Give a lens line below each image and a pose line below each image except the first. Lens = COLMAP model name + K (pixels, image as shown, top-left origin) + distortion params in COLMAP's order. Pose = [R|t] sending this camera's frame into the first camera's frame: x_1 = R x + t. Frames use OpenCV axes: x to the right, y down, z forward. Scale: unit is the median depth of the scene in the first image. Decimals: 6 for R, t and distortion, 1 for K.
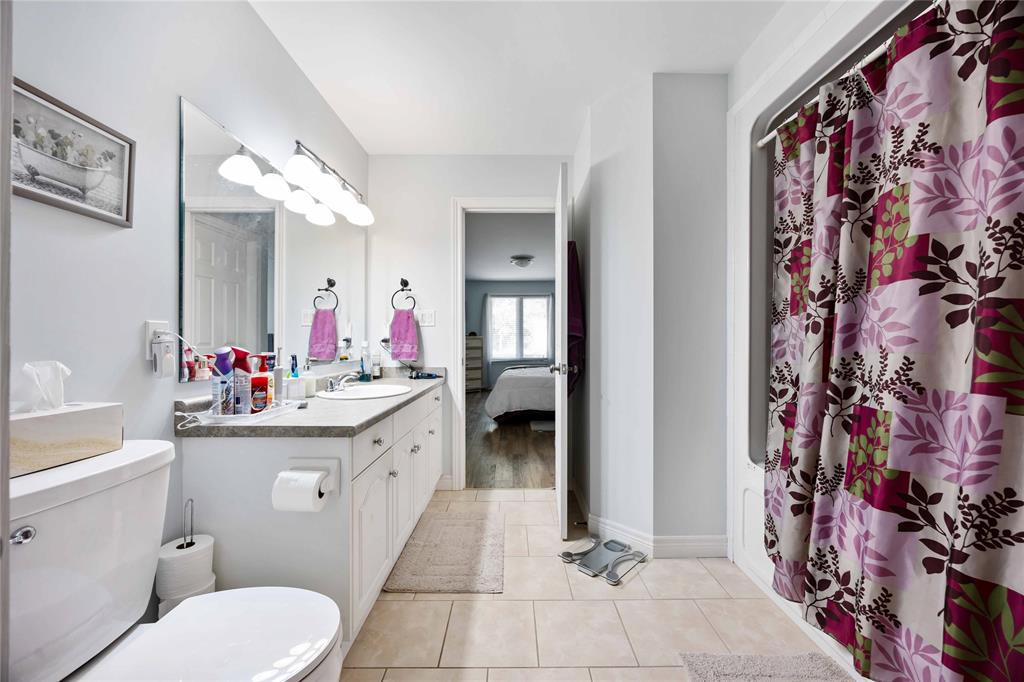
lens RADIAL K [[392.3, 0, 513.3], [0, 392.3, 341.5], [0, 0, 1]] dist [0.000054, -0.000095]
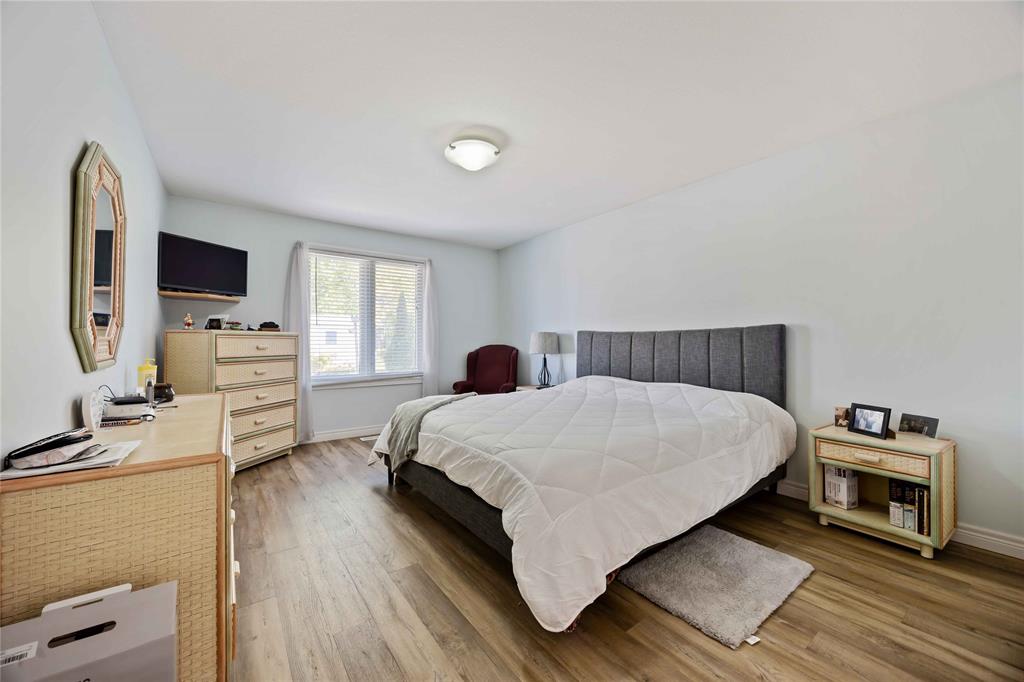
lens RADIAL K [[392.3, 0, 511.9], [0, 392.3, 341.9], [0, 0, 1]] dist [0.000054, -0.000095]
pose [[0.806214, 0.004658, 0.591605, -0.141572], [-0.000903, 0.999978, -0.006642, 0.000274], [-0.591623, 0.004821, 0.806200, 0.468804]]
